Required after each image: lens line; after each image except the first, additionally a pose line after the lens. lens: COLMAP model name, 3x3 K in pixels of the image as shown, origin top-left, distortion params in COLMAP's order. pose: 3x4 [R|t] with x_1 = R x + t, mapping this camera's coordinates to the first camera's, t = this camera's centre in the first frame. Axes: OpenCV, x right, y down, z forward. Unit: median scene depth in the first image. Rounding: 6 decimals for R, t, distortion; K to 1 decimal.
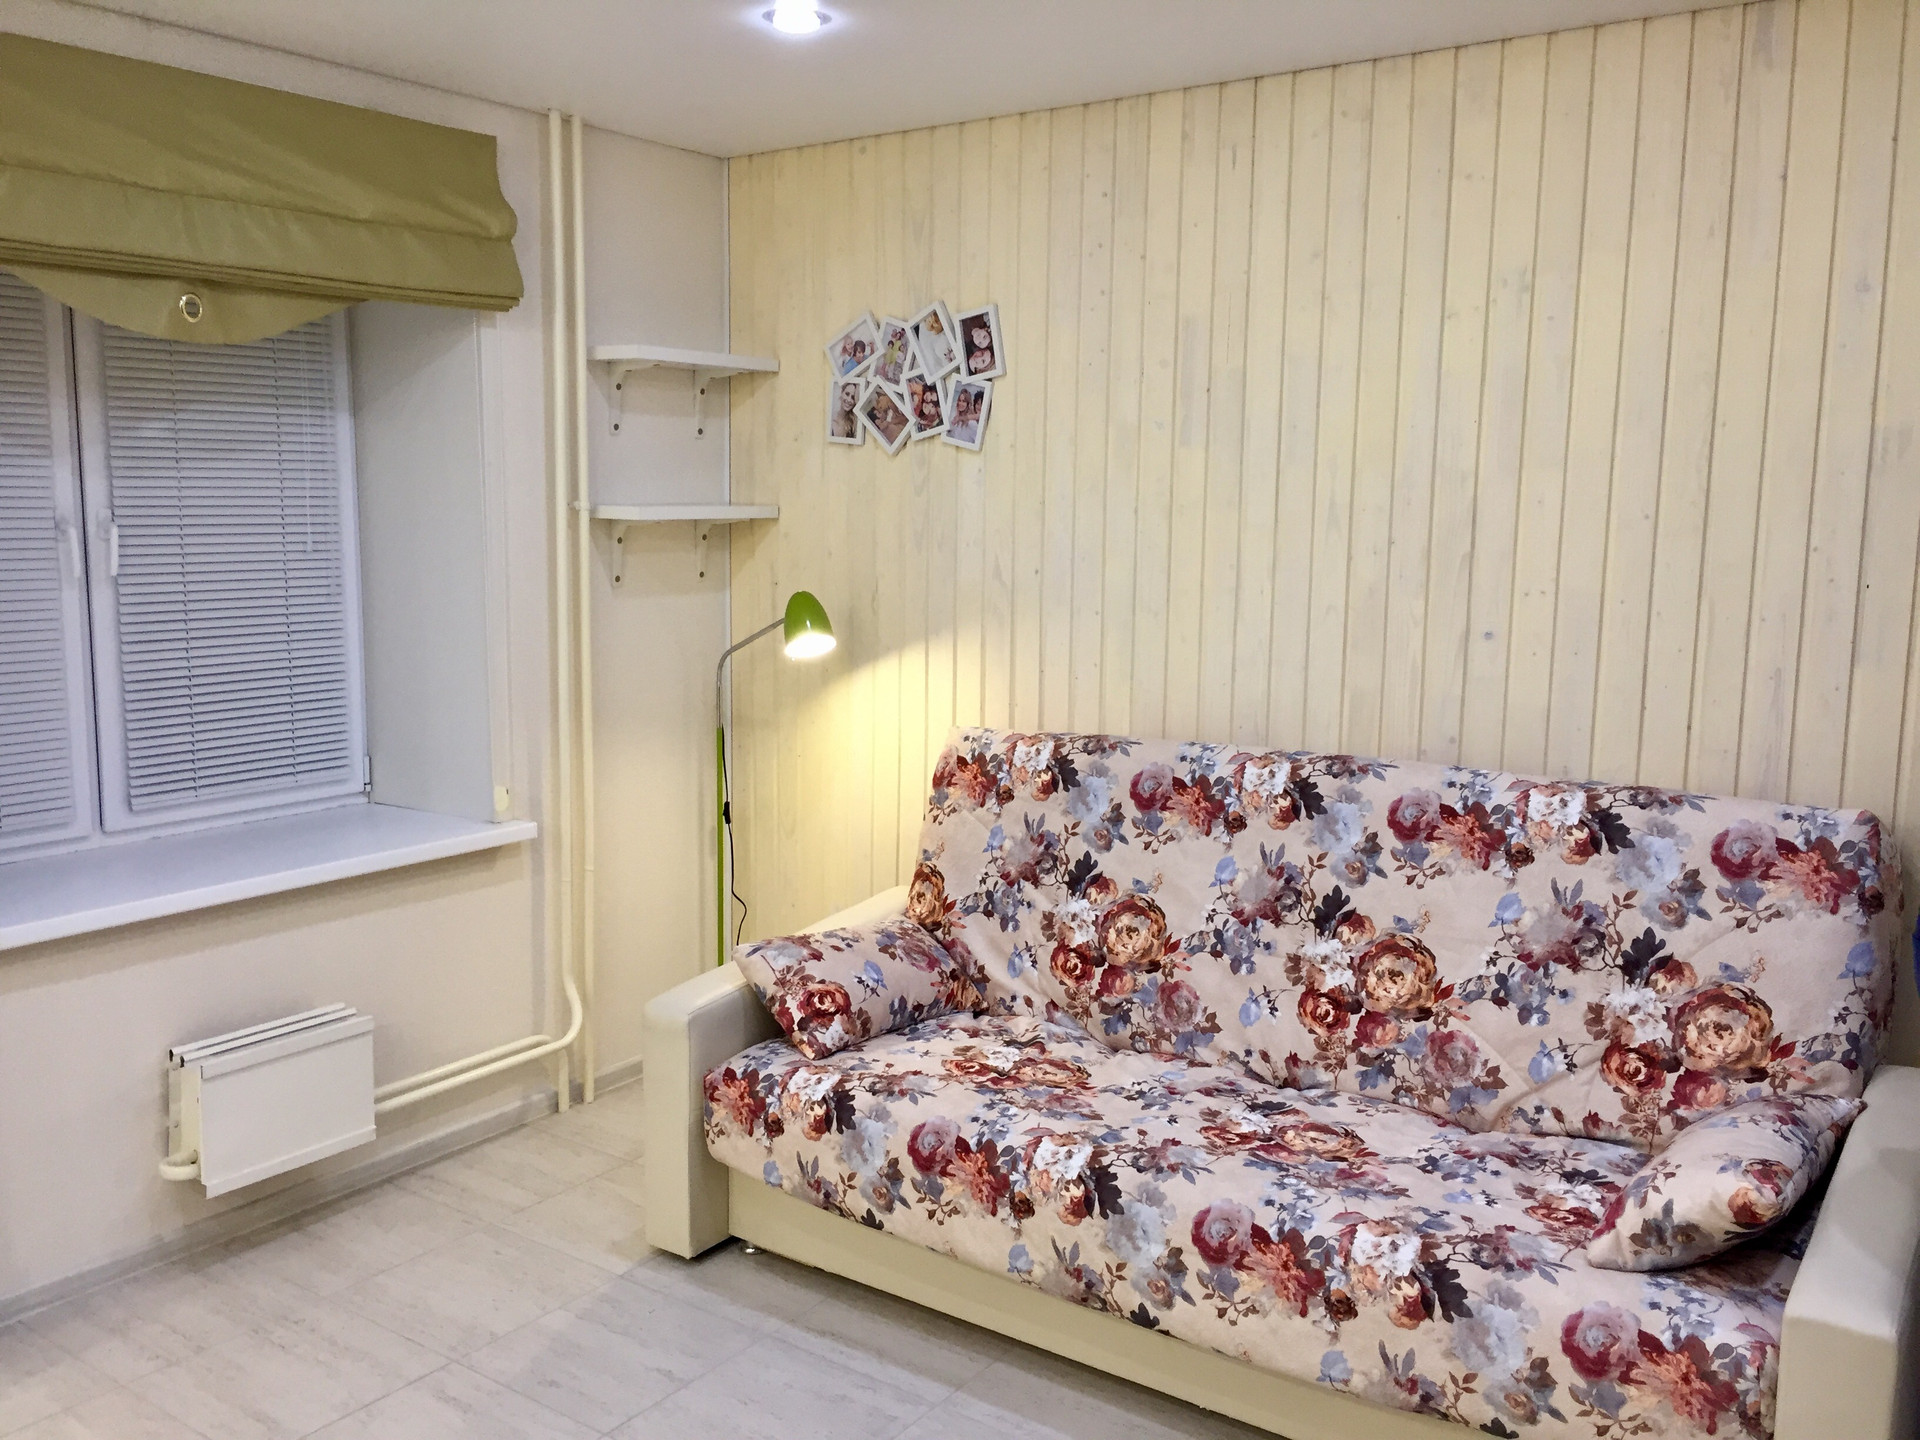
lens RADIAL K [[1654.3, 0, 957.2], [0, 1654.3, 712.4], [0, 0, 1]] dist [0.090132, -0.129249]
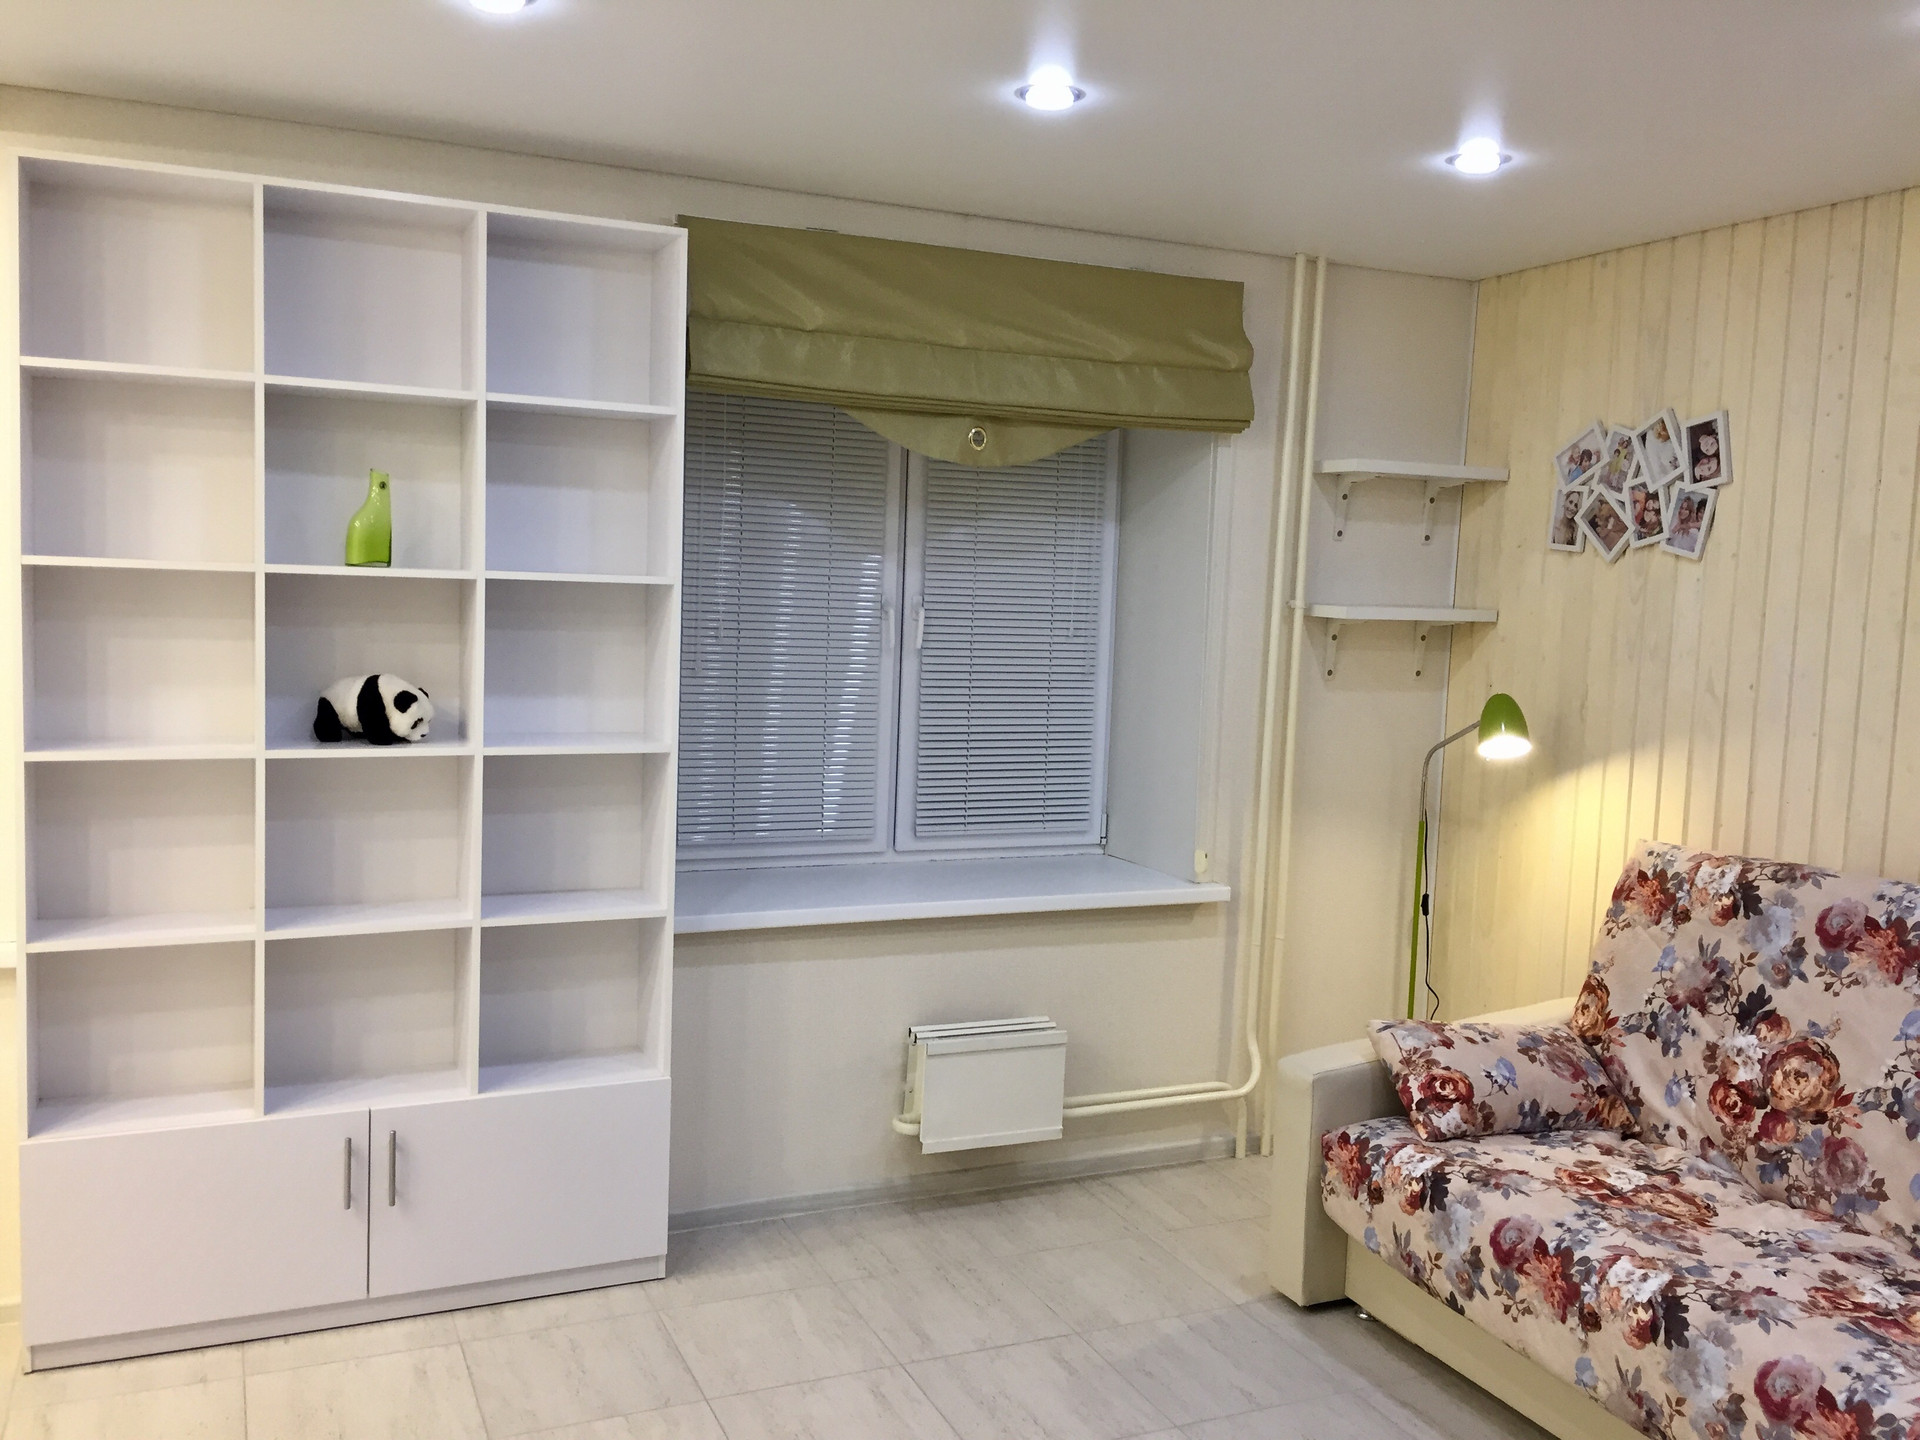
lens RADIAL K [[1654.3, 0, 957.2], [0, 1654.3, 712.4], [0, 0, 1]] dist [0.090132, -0.129249]
pose [[0.861864, 0.065387, -0.502907, 0.151166], [-0.096550, 0.994672, -0.036138, 0.008820], [0.497864, 0.079701, 0.863585, -0.058409]]
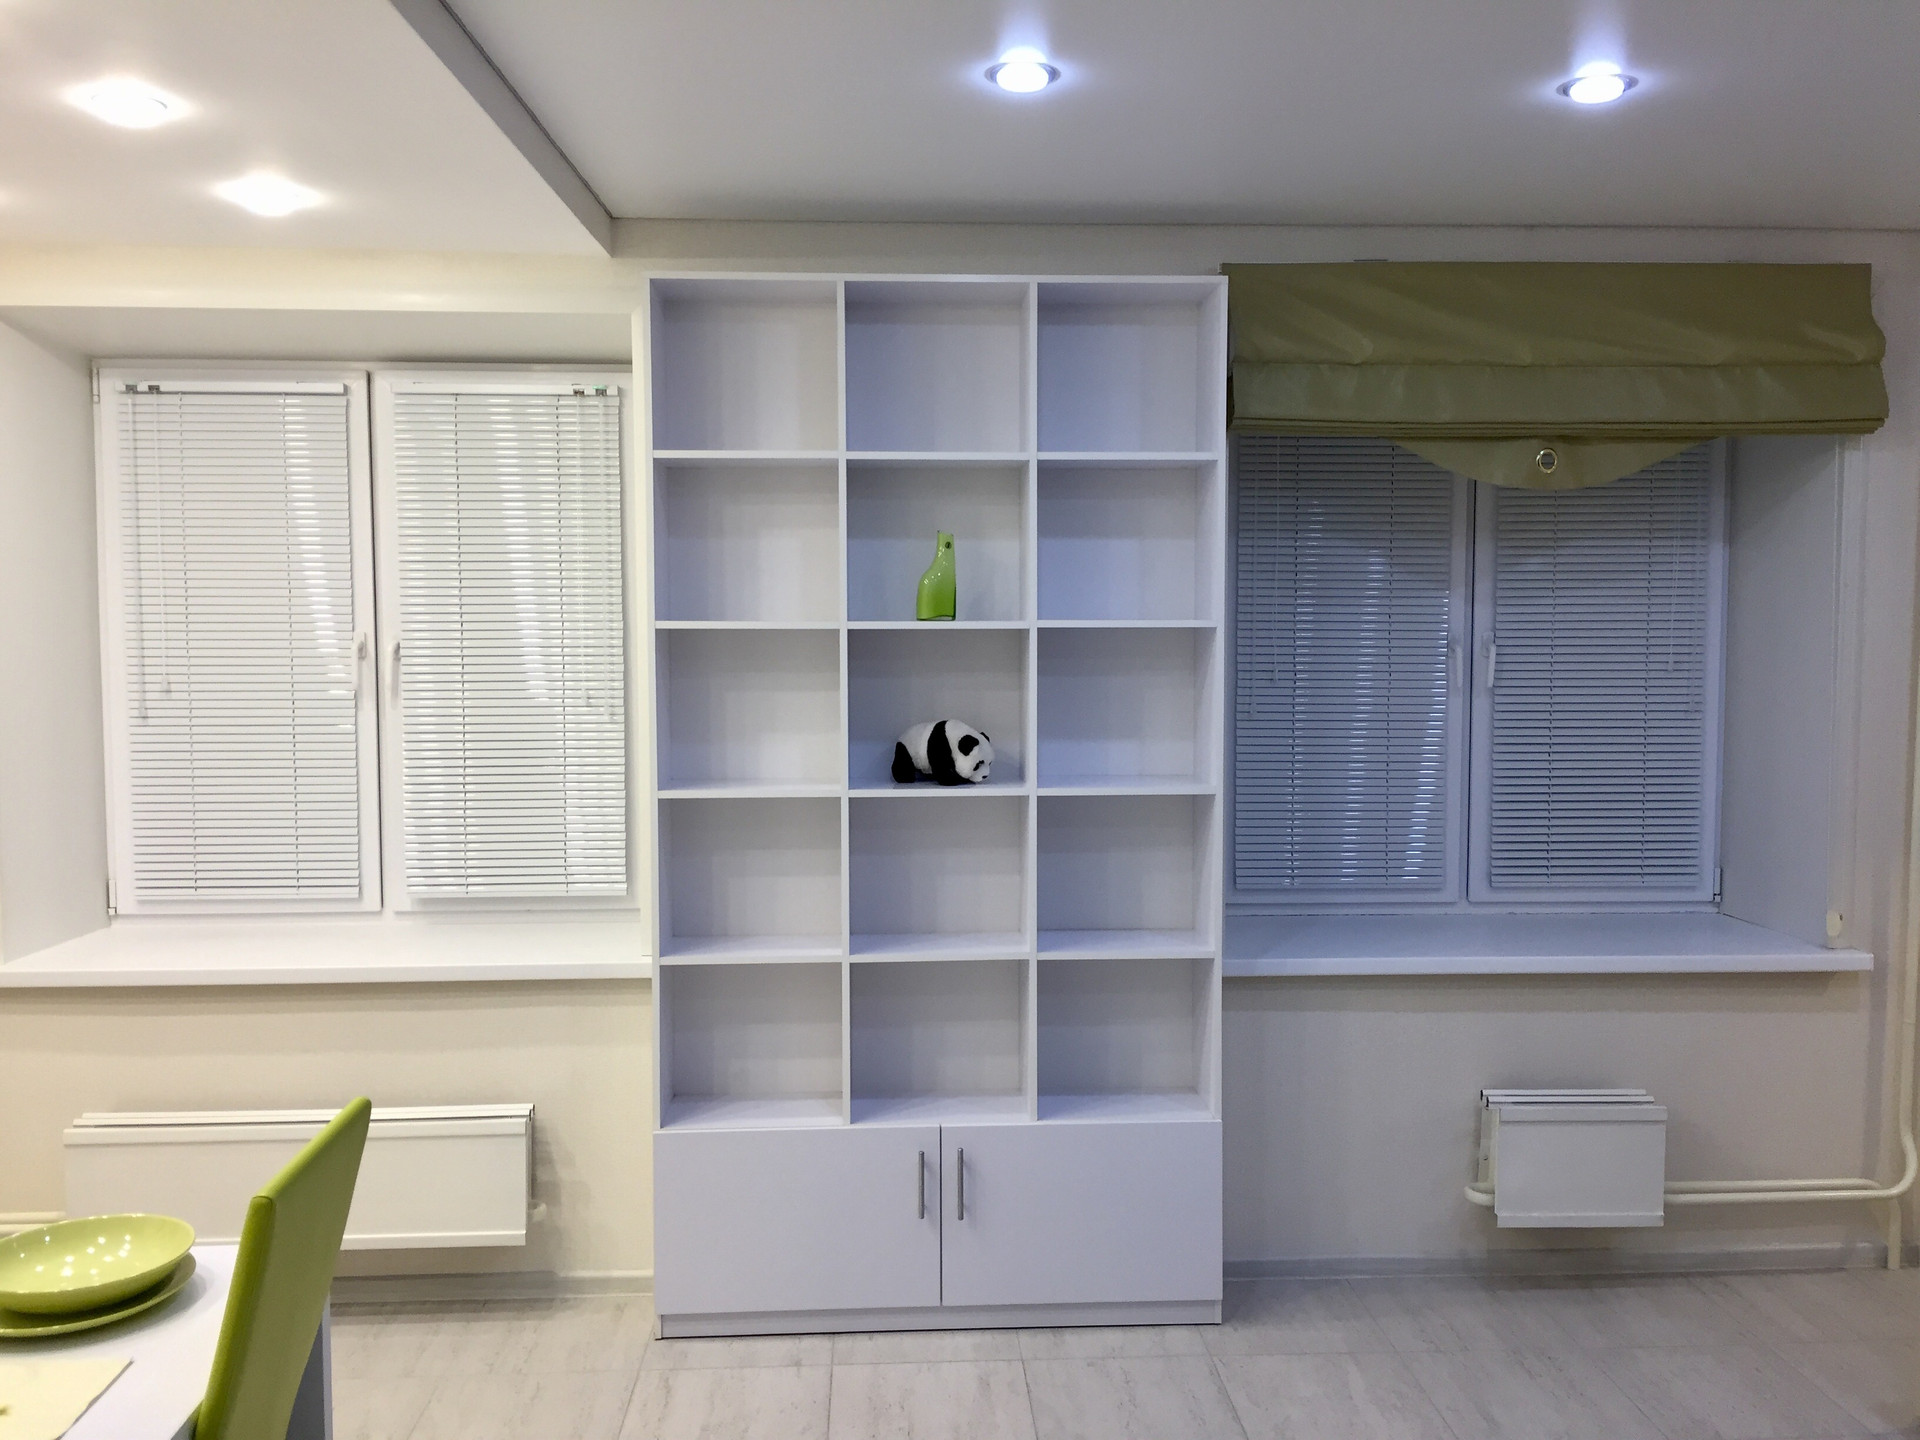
lens RADIAL K [[1654.3, 0, 957.2], [0, 1654.3, 712.4], [0, 0, 1]] dist [0.090132, -0.129249]
pose [[0.620892, 0.039352, -0.782908, 0.188569], [-0.099857, 0.994573, -0.029201, 0.008980], [0.777510, 0.096309, 0.621452, -0.029337]]
